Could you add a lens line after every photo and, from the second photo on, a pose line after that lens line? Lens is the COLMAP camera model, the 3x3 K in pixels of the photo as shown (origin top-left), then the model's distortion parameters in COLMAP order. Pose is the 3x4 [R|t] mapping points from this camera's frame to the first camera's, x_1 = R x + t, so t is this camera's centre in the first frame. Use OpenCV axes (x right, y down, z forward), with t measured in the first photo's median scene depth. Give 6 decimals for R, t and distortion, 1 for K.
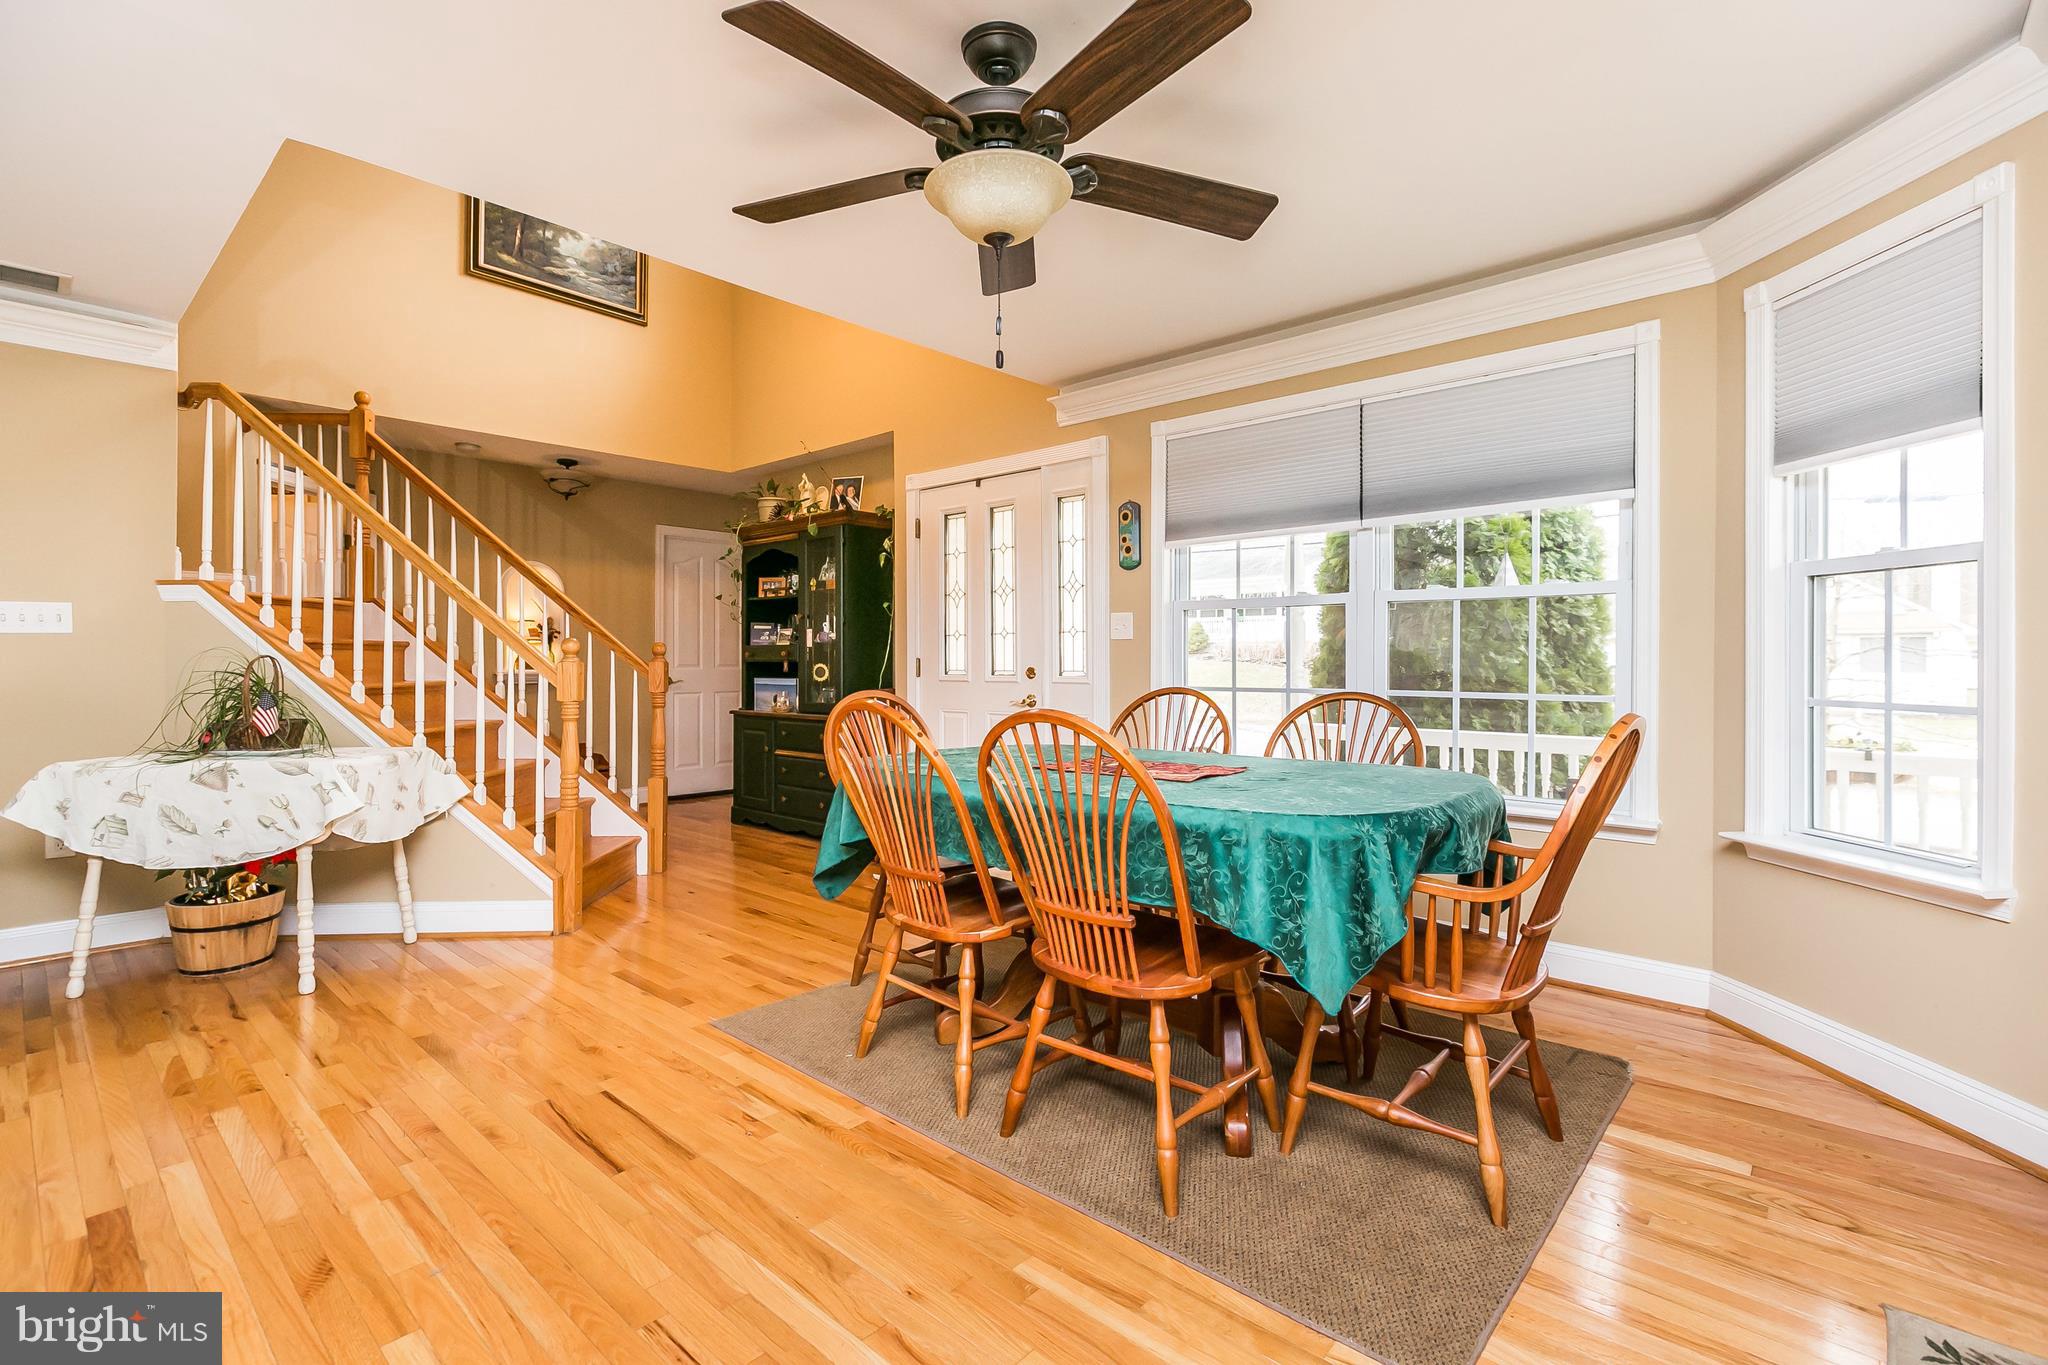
lens RADIAL K [[925.4, 0, 1024.2], [0, 925.4, 669.0], [0, 0, 1]] dist [0.008828, -0.000426]
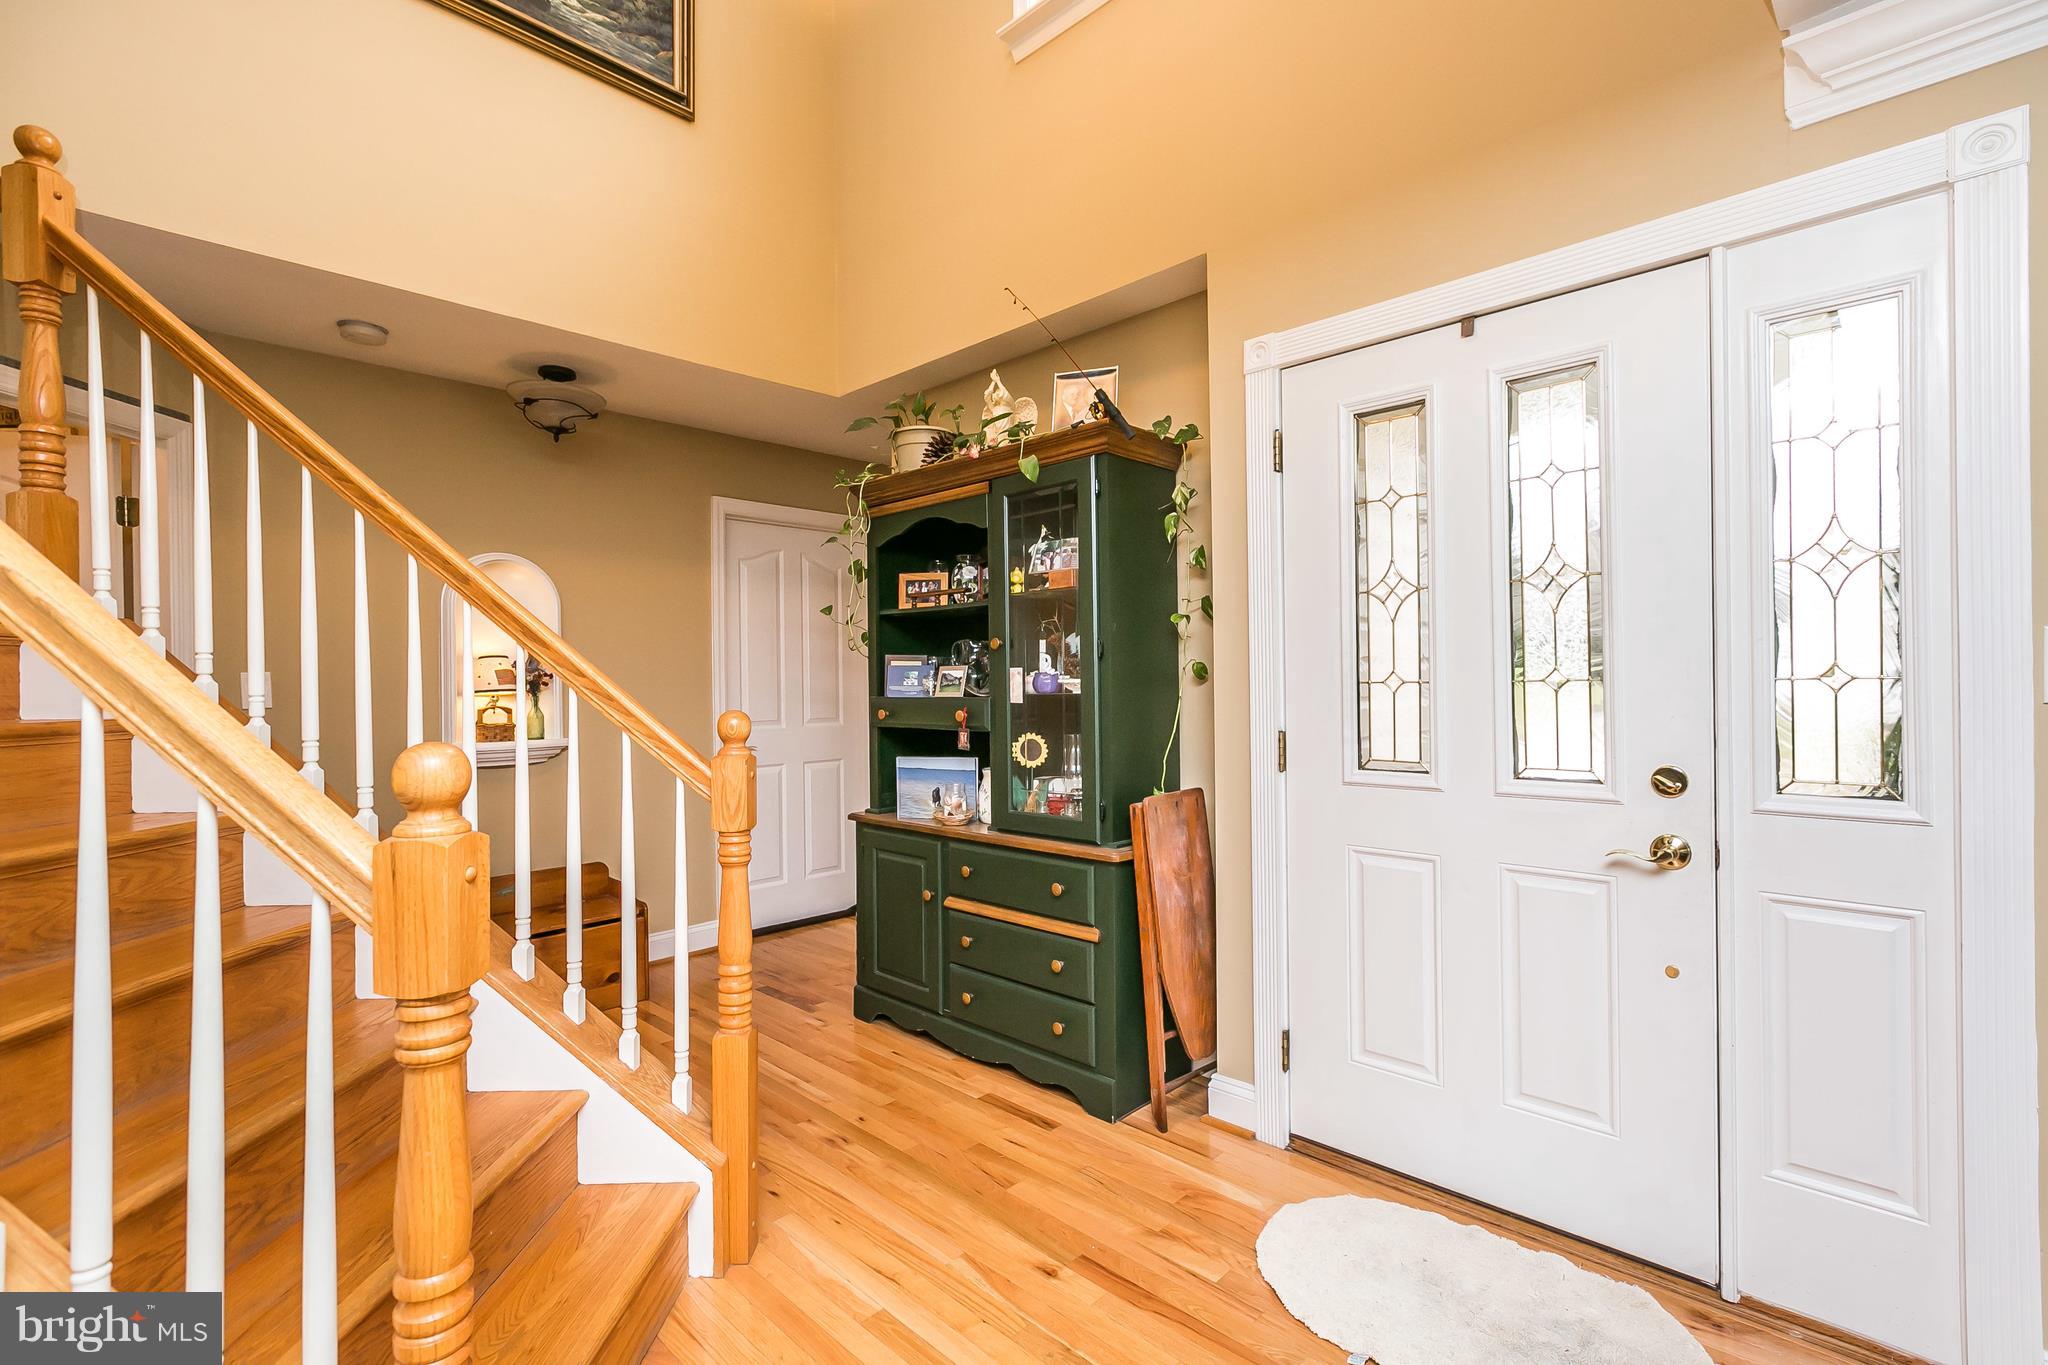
lens RADIAL K [[925.4, 0, 1033.2], [0, 925.4, 682.4], [0, 0, 1]] dist [0.008828, -0.000426]
pose [[0.999440, -0.011916, -0.031260, -0.202323], [0.011706, 0.999908, -0.006904, -0.030837], [0.031339, 0.006535, 0.999487, 0.480399]]
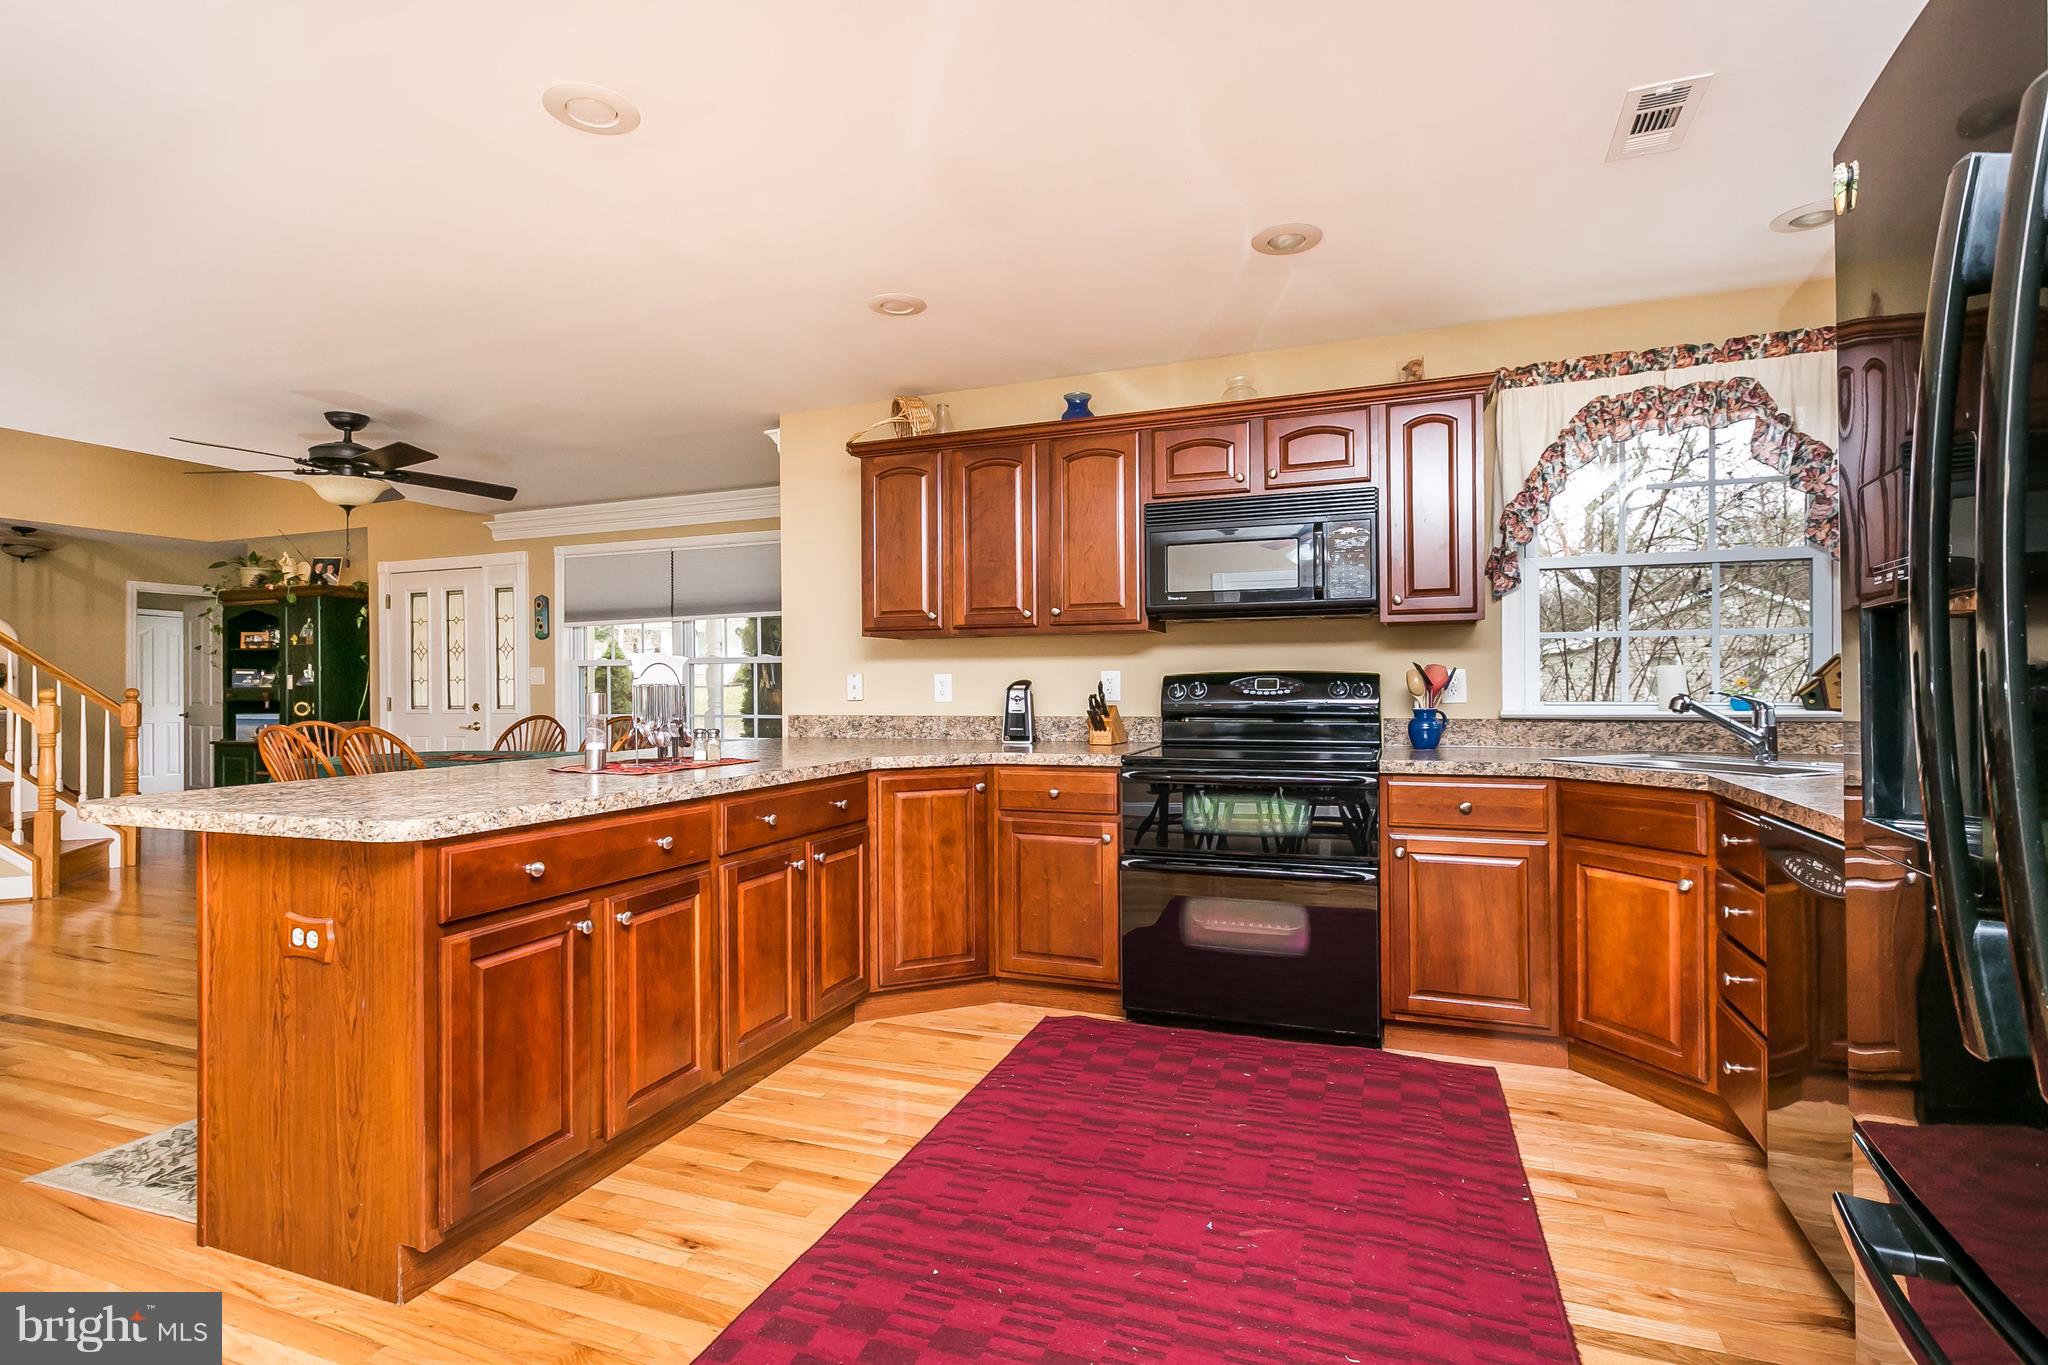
lens RADIAL K [[925.4, 0, 1081.1], [0, 925.4, 685.4], [0, 0, 1]] dist [0.008828, -0.000426]
pose [[0.911060, -0.005518, 0.412236, 0.229542], [0.010072, 0.999910, -0.008877, -0.006210], [-0.412150, 0.012239, 0.911034, -0.611268]]
